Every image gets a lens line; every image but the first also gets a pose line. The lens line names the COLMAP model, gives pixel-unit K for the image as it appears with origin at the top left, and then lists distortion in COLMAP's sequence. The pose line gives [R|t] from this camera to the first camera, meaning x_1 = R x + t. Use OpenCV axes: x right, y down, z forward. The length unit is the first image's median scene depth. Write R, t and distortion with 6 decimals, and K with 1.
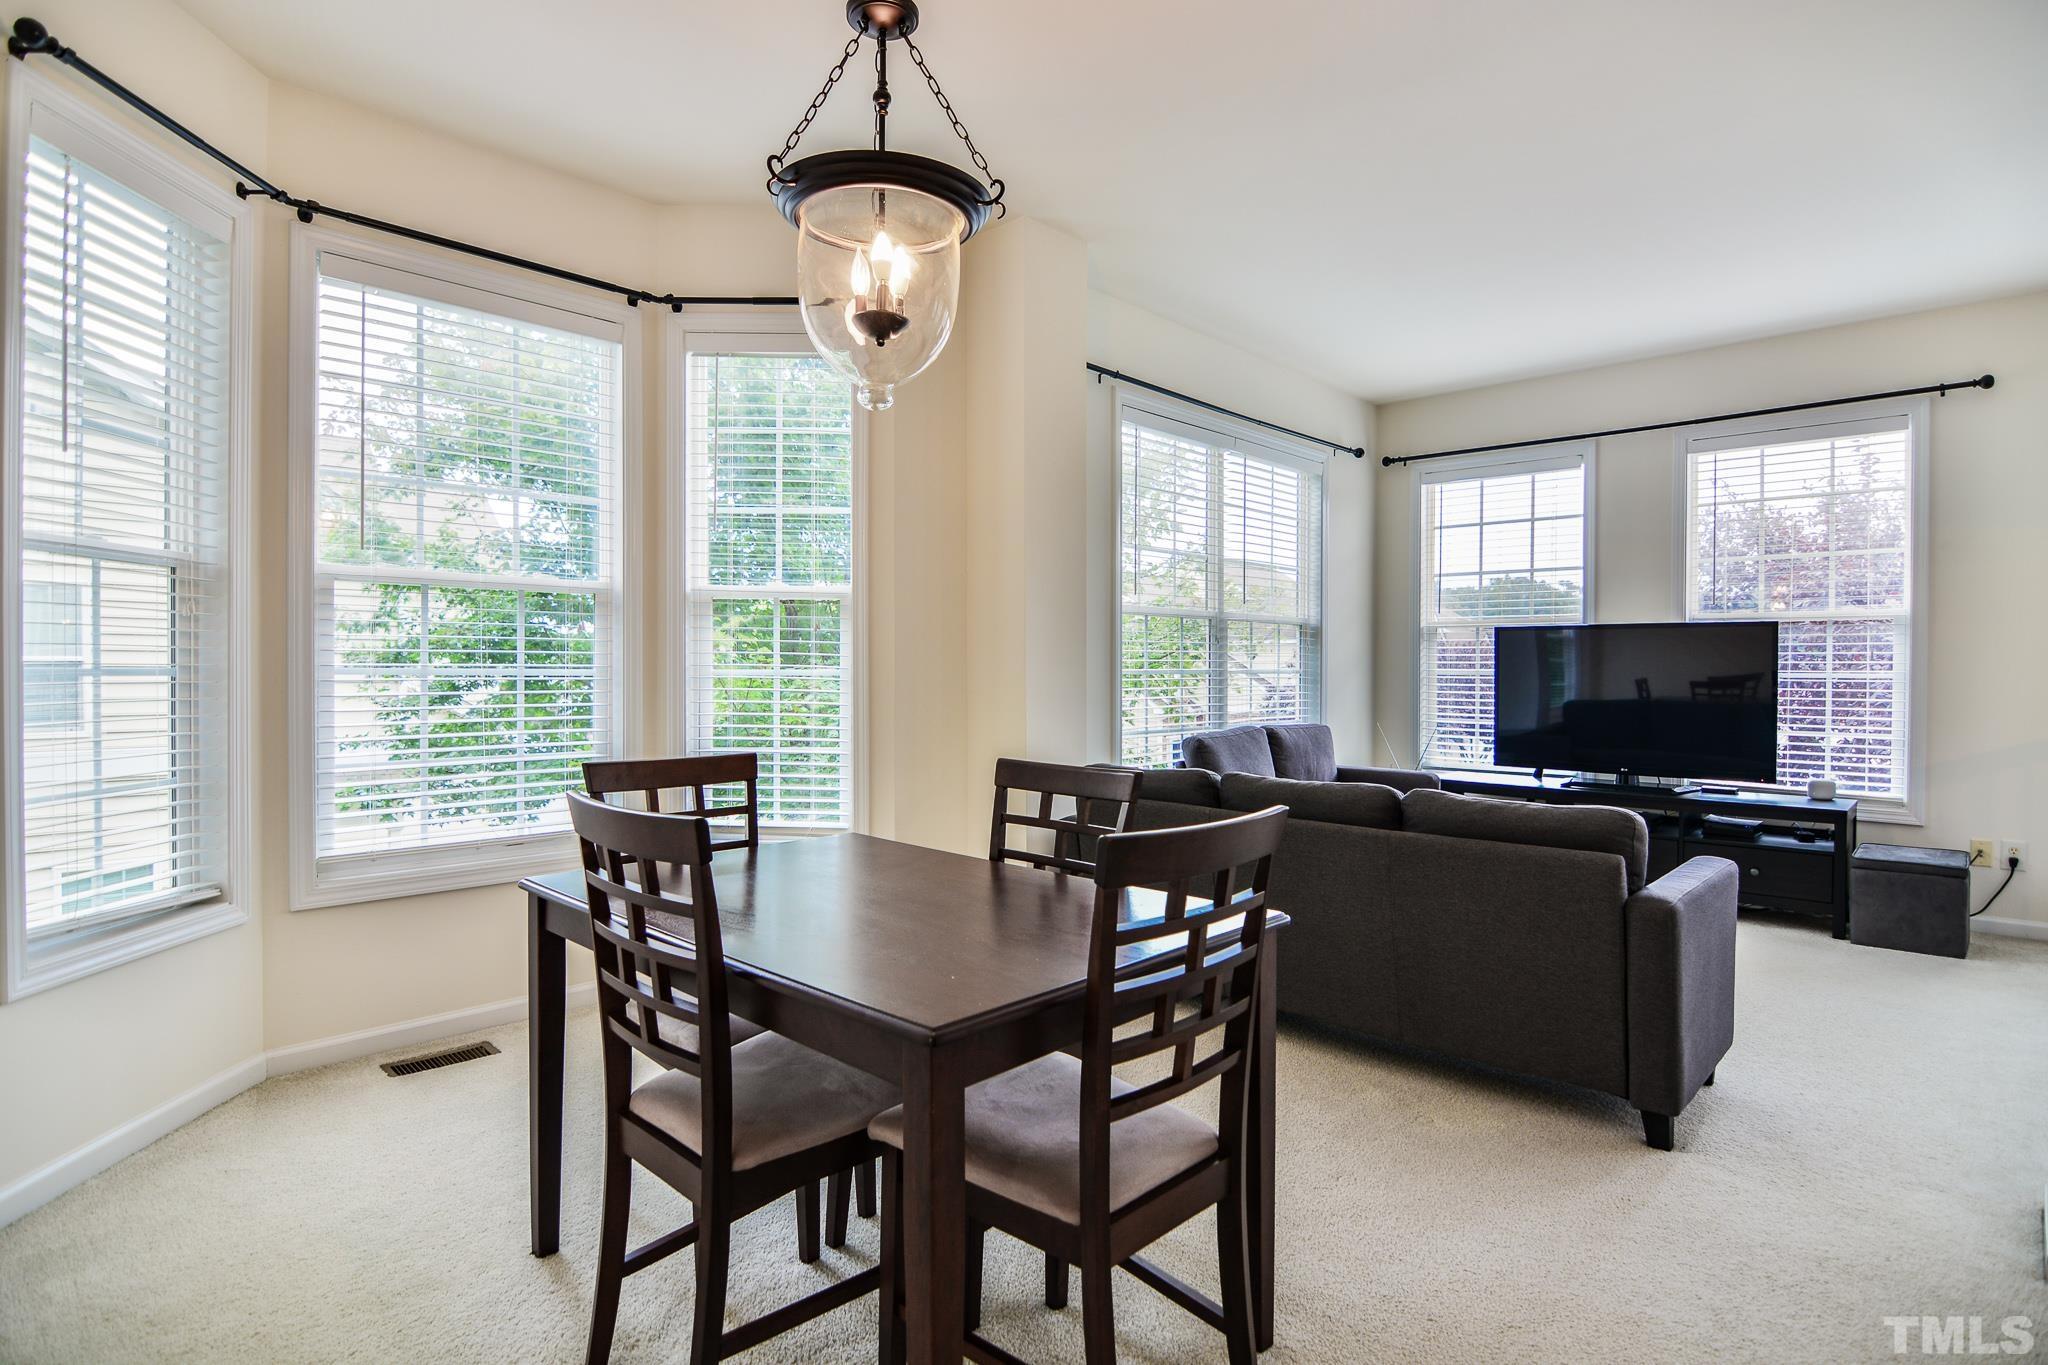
lens RADIAL K [[1062.0, 0, 1034.7], [0, 1062.0, 679.7], [0, 0, 1]] dist [-0.013901, -0.004088]
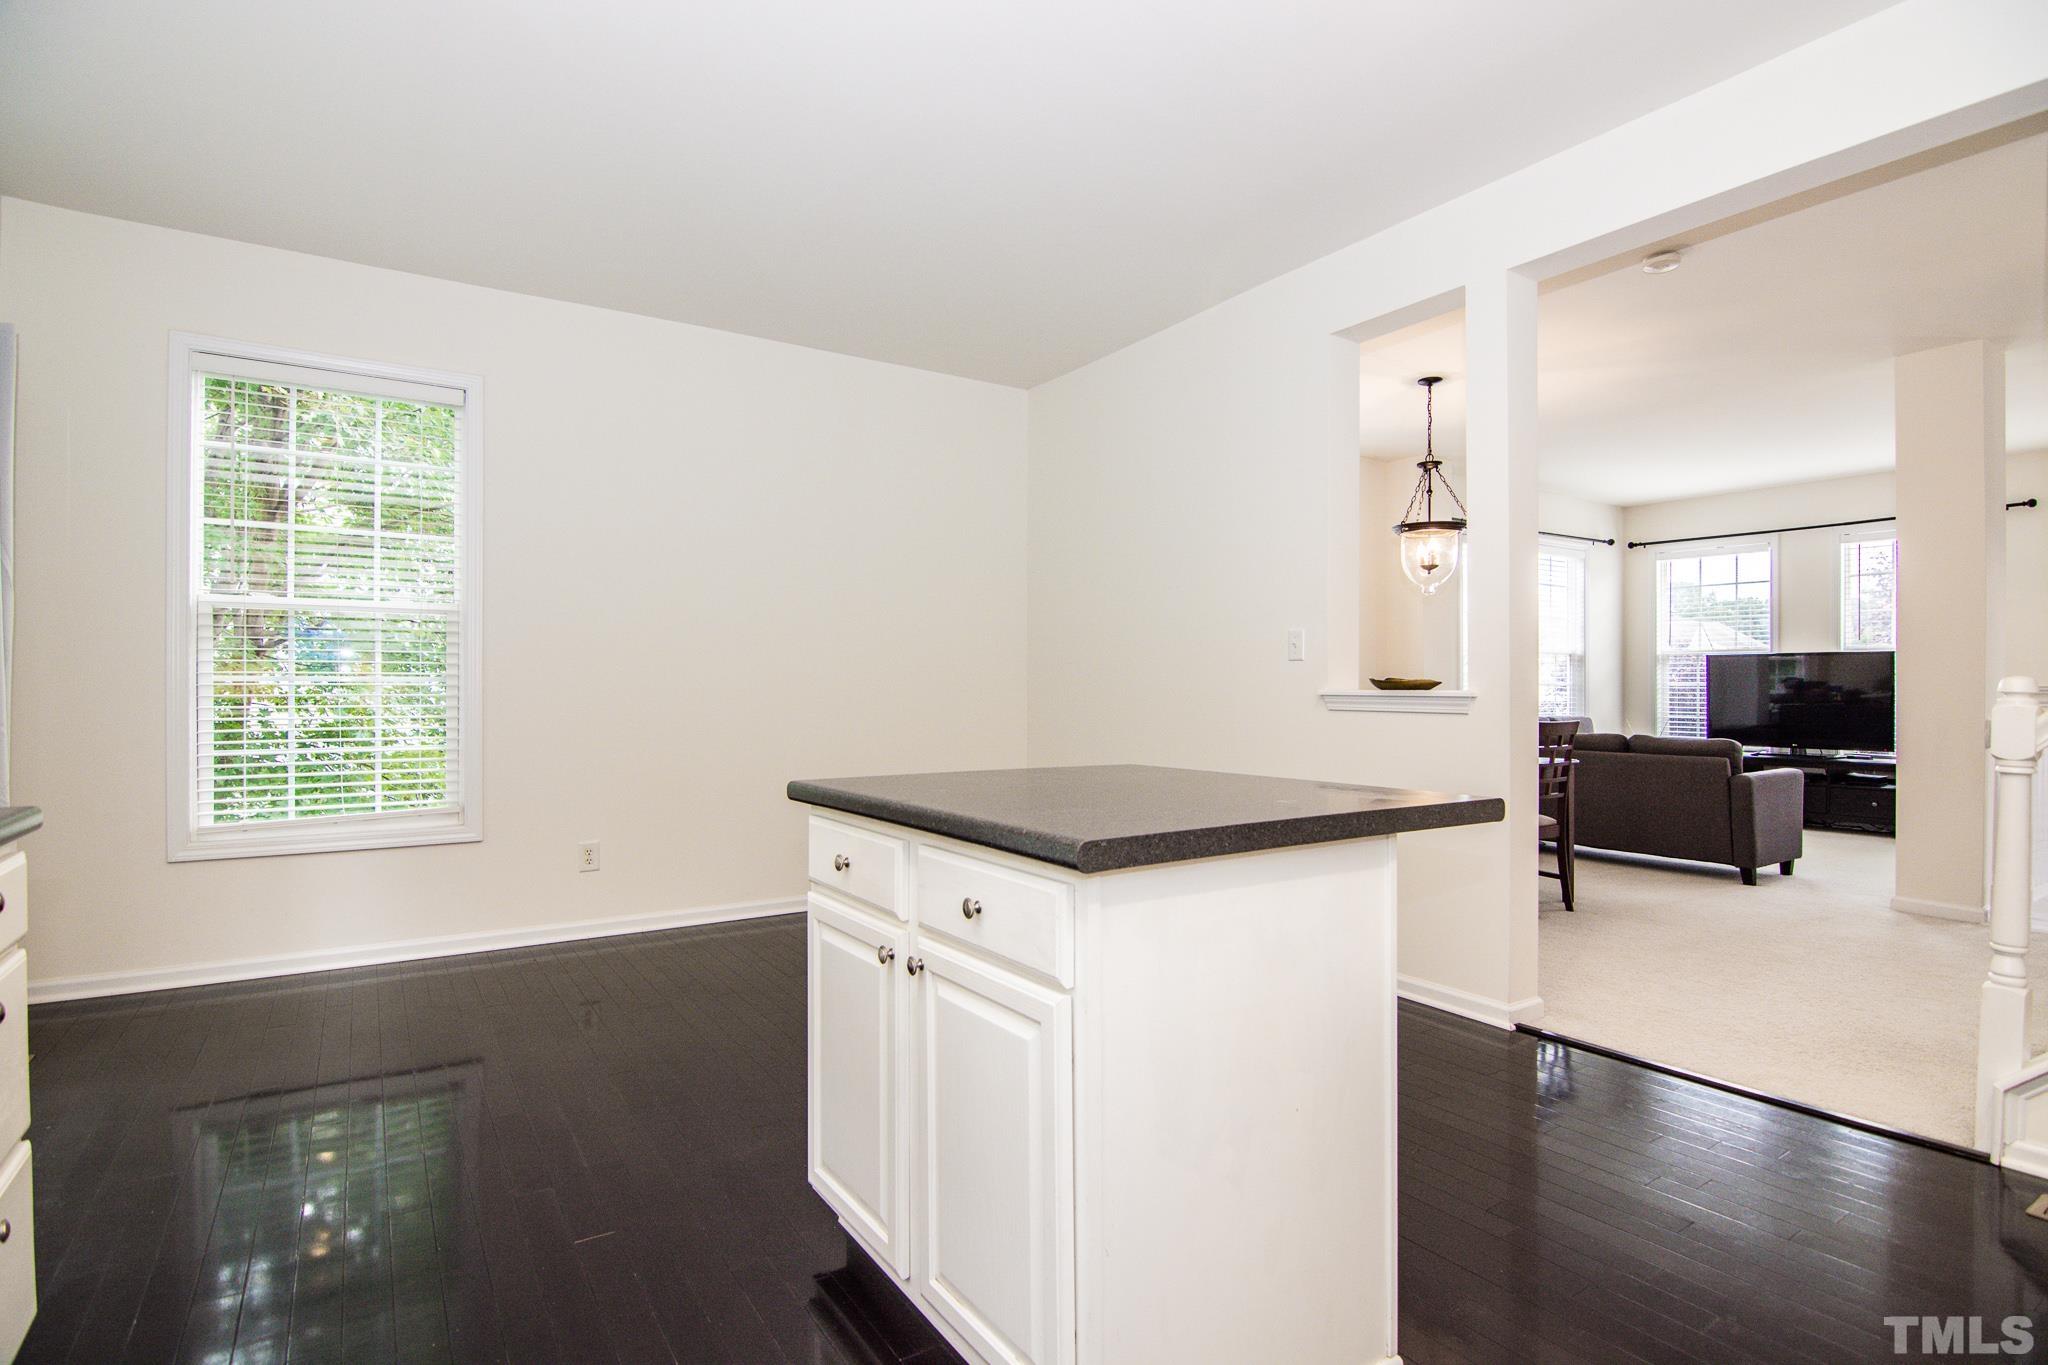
lens RADIAL K [[997.3, 0, 1034.9], [0, 997.3, 681.8], [0, 0, 1]] dist [-0.008350, -0.008484]
pose [[0.972765, -0.007058, -0.231685, -0.209483], [0.004377, 0.999917, -0.012081, 0.003641], [0.231751, 0.010738, 0.972716, -0.714815]]
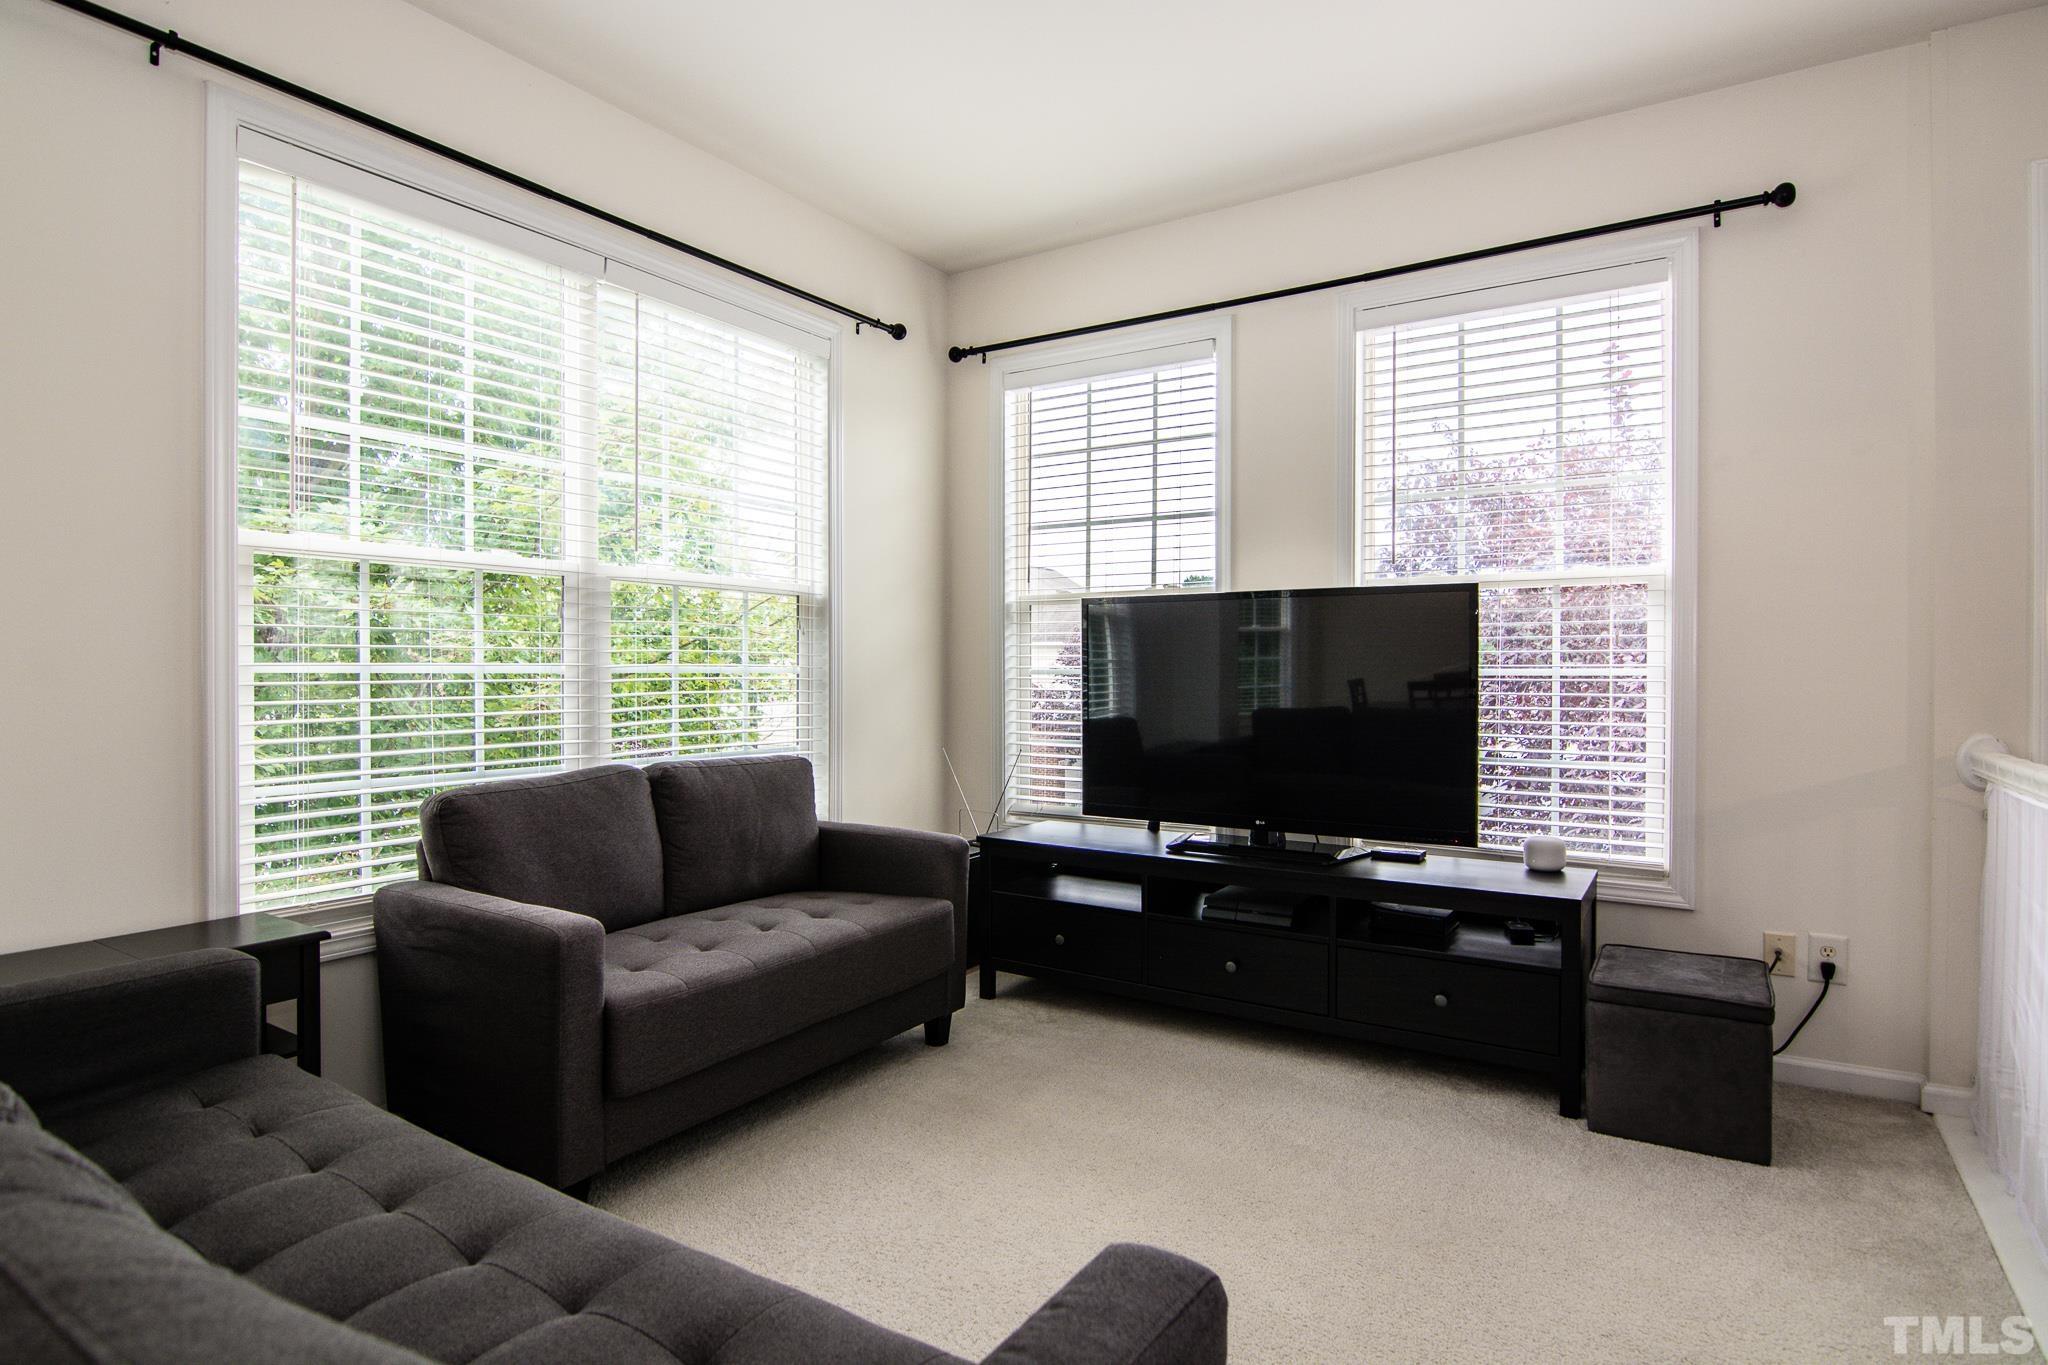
lens RADIAL K [[1092.3, 0, 1022.1], [0, 1092.3, 676.3], [0, 0, 1]] dist [-0.004742, -0.001669]
pose [[0.984795, -0.004582, 0.173662, 0.306627], [0.005618, 0.999969, -0.005472, 0.000577], [-0.173631, 0.006364, 0.984790, 0.385987]]
